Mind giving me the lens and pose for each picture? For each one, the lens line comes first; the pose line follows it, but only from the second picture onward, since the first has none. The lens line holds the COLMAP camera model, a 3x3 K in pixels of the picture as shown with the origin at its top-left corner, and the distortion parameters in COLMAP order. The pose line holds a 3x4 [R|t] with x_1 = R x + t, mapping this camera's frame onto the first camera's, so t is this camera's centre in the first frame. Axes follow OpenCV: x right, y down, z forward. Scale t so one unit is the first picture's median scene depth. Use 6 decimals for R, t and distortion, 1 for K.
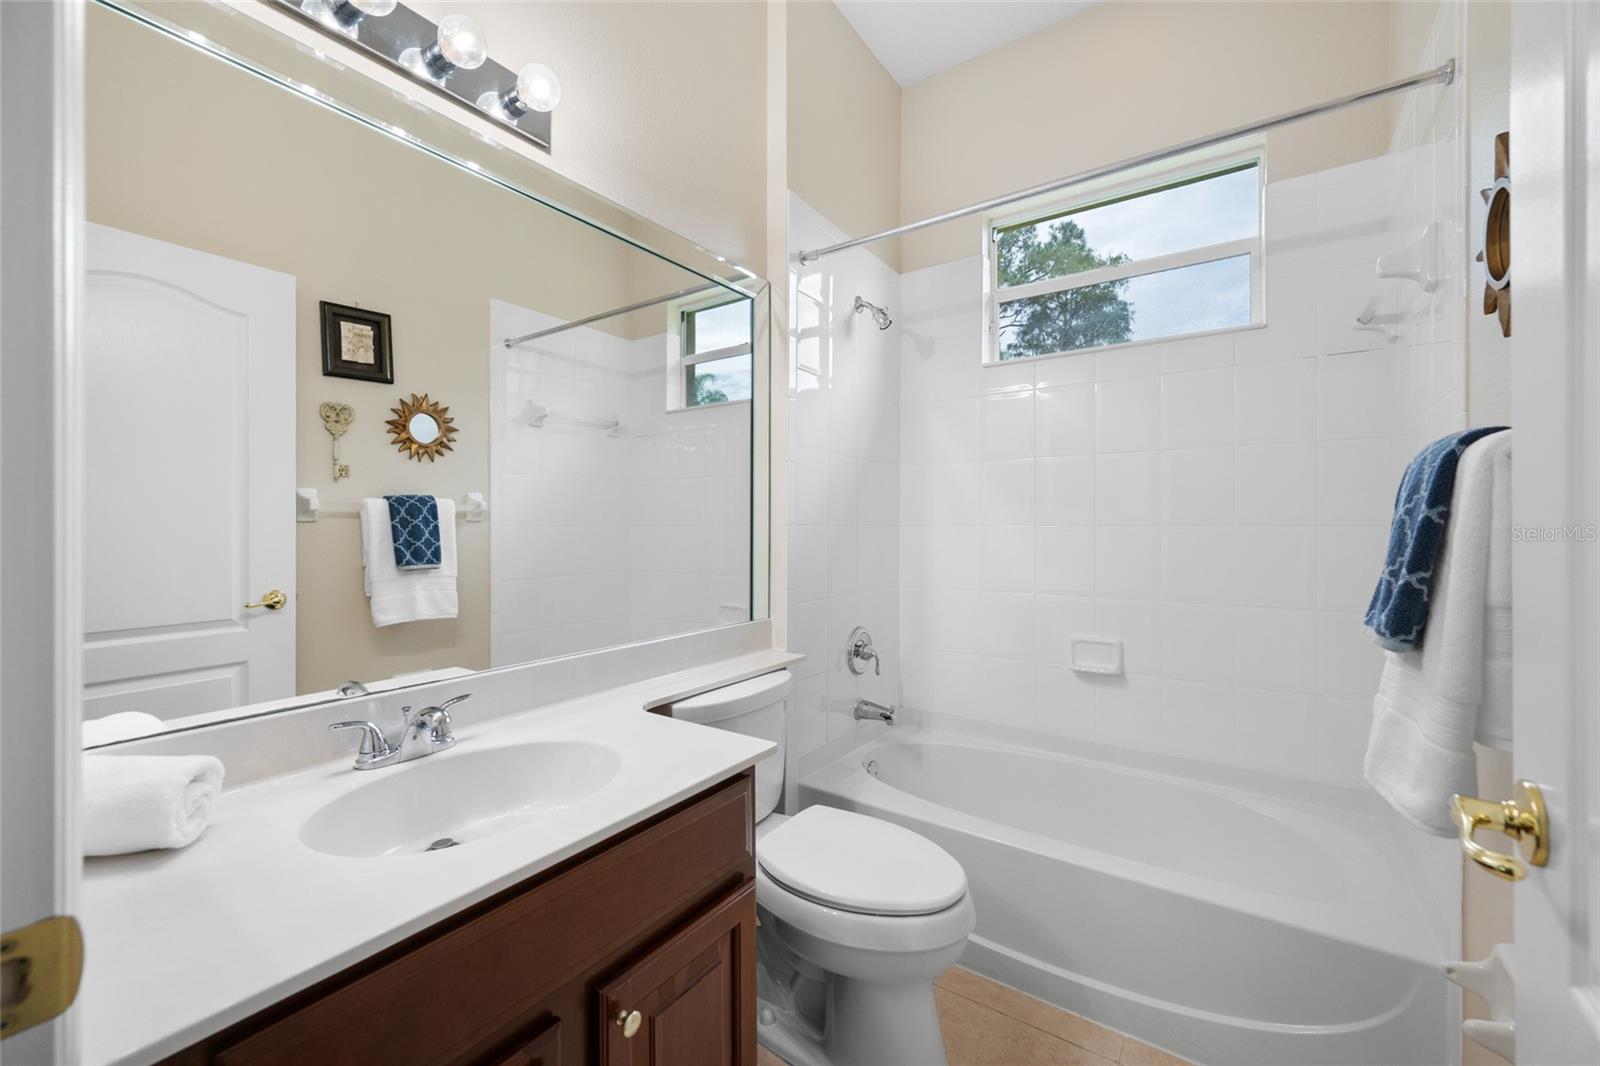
lens RADIAL K [[648.8, 0, 806.4], [0, 648.8, 542.2], [0, 0, 1]] dist [-0.002591, 0.000044]
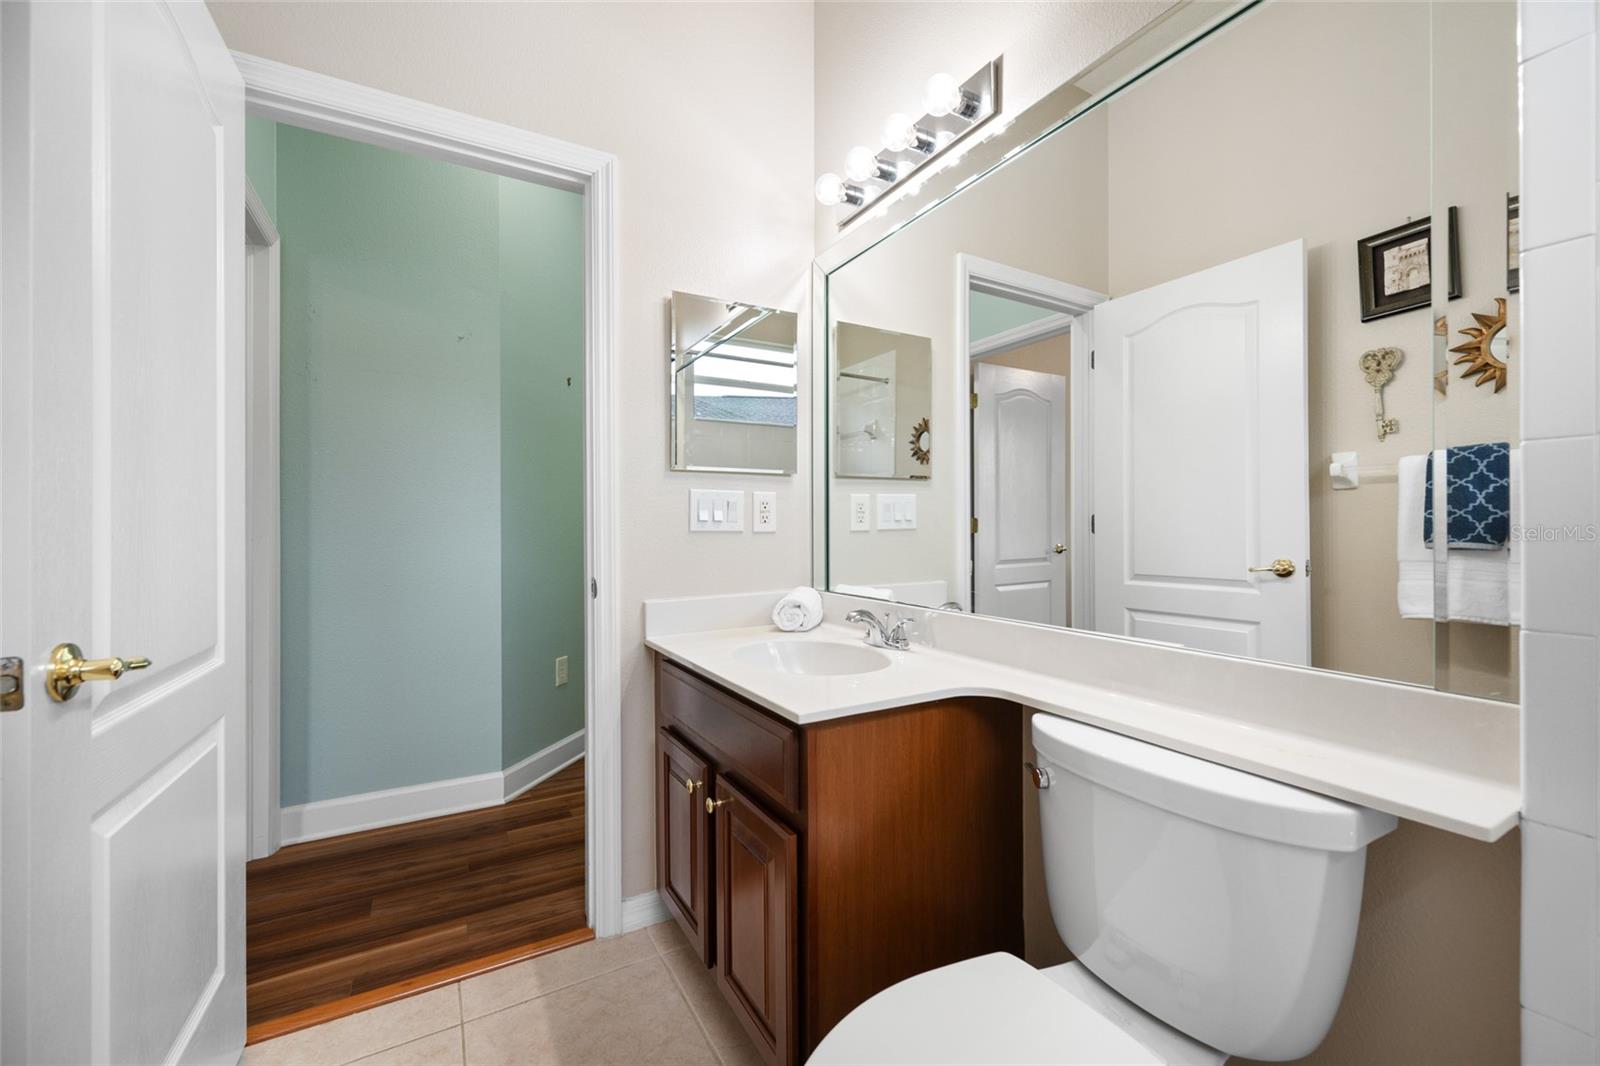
lens RADIAL K [[648.8, 0, 795.2], [0, 648.8, 523.5], [0, 0, 1]] dist [-0.002591, 0.000044]
pose [[-0.455090, 0.006608, -0.890421, 0.387718], [-0.007842, 0.999904, 0.011429, 0.012036], [0.890411, 0.012184, -0.454995, 0.697656]]
